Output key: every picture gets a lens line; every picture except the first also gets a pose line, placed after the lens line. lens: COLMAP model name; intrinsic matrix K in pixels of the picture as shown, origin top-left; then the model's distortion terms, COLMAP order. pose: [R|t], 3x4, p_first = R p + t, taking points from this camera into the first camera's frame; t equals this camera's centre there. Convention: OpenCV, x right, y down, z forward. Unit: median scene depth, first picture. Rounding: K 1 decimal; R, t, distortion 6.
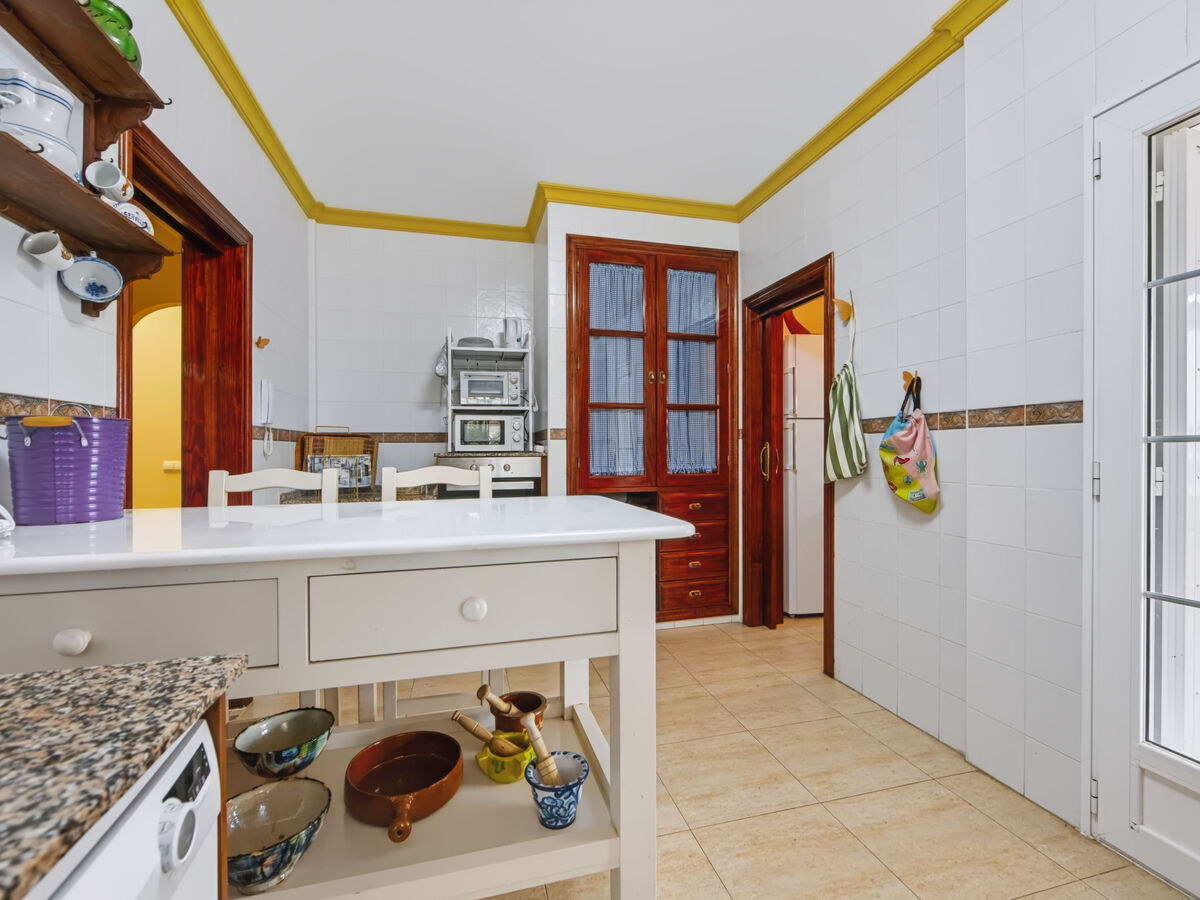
lens RADIAL K [[524.3, 0, 602.9], [0, 524.3, 446.5], [0, 0, 1]] dist [-0.002848, -0.000058]
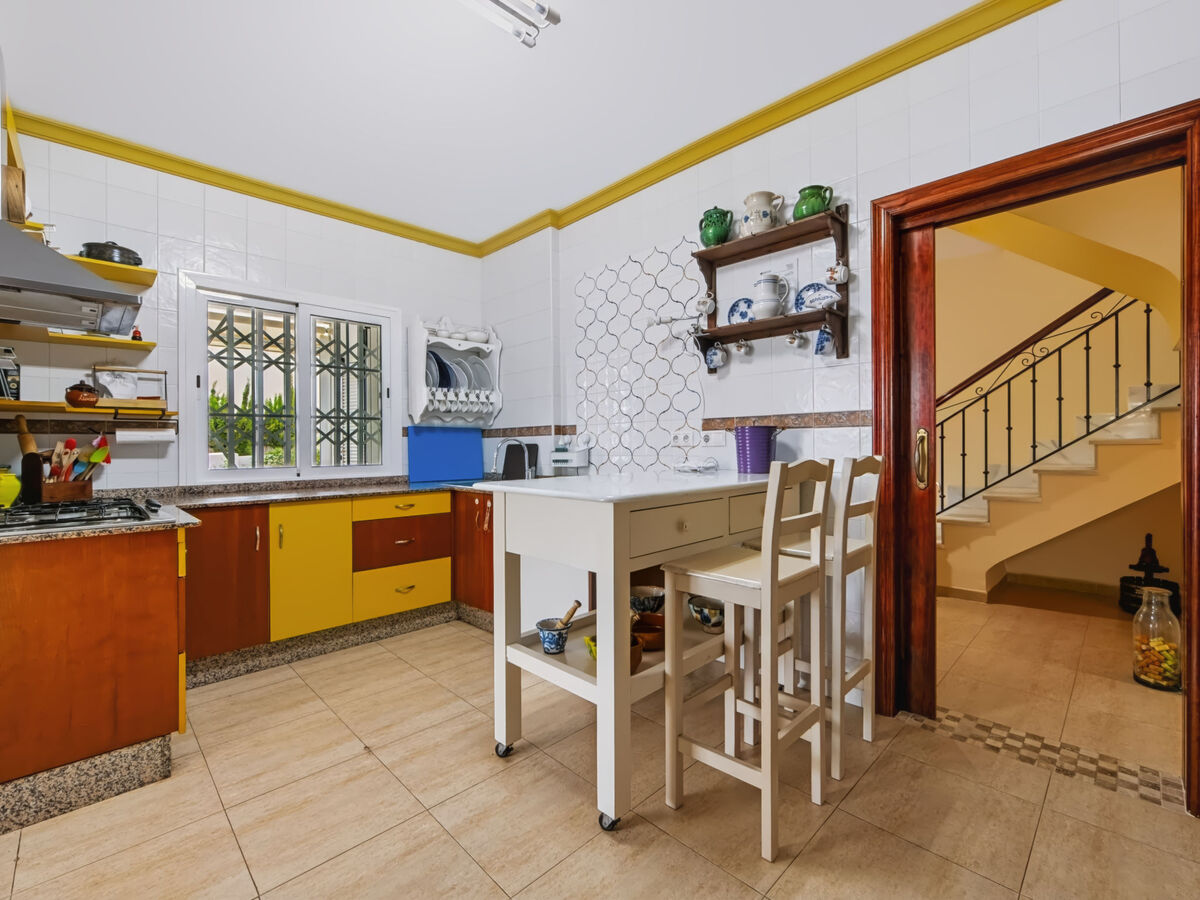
lens RADIAL K [[528.0, 0, 602.6], [0, 528.0, 454.1], [0, 0, 1]] dist [-0.001926, 0.000242]
pose [[-0.868851, 0.010542, -0.494962, 0.204361], [0.009797, 0.999944, 0.004099, 0.015267], [0.494977, -0.001288, -0.868905, 0.819050]]
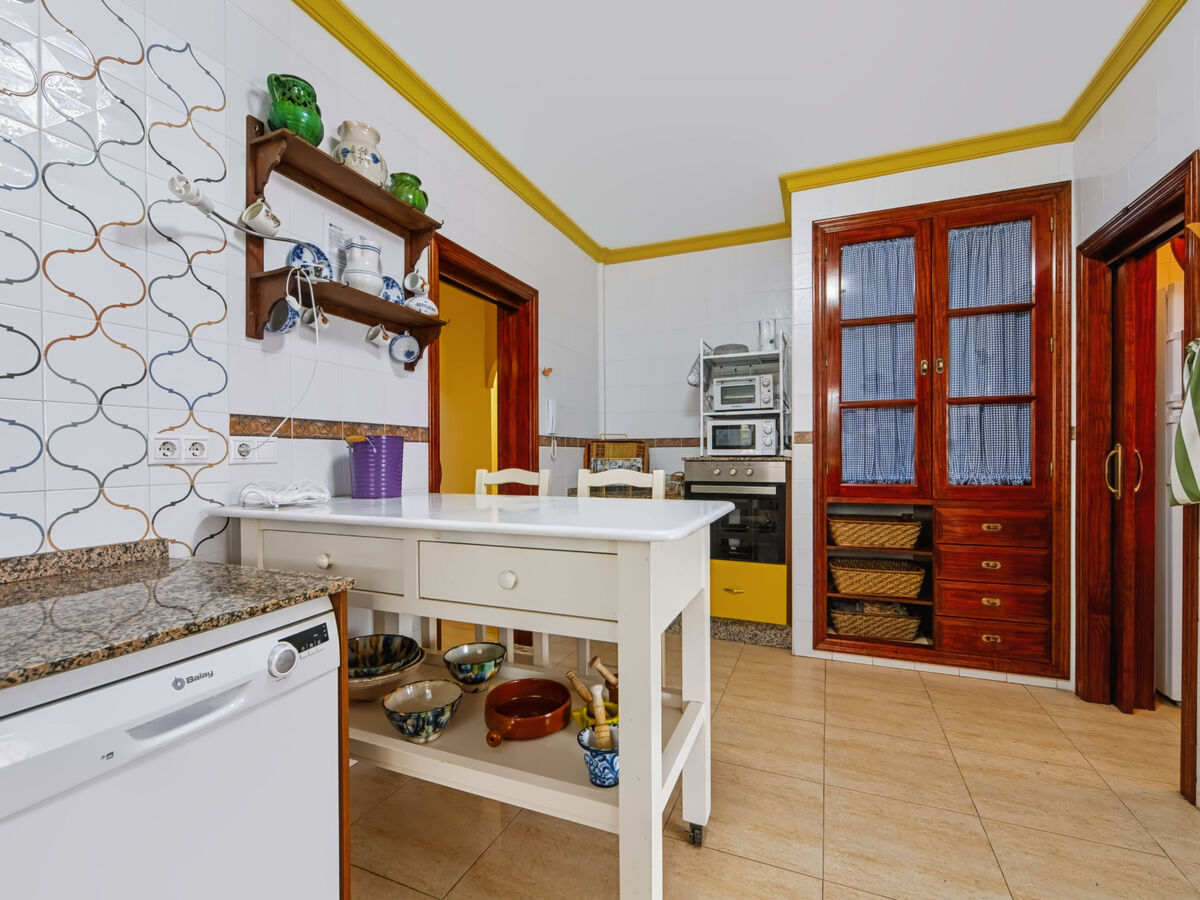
lens RADIAL K [[528.0, 0, 602.6], [0, 528.0, 454.1], [0, 0, 1]] dist [-0.001926, 0.000242]
pose [[0.797966, 0.002589, -0.602697, 0.189452], [0.002857, 0.999963, 0.008079, -0.002638], [0.602696, -0.008168, 0.797929, 0.026708]]
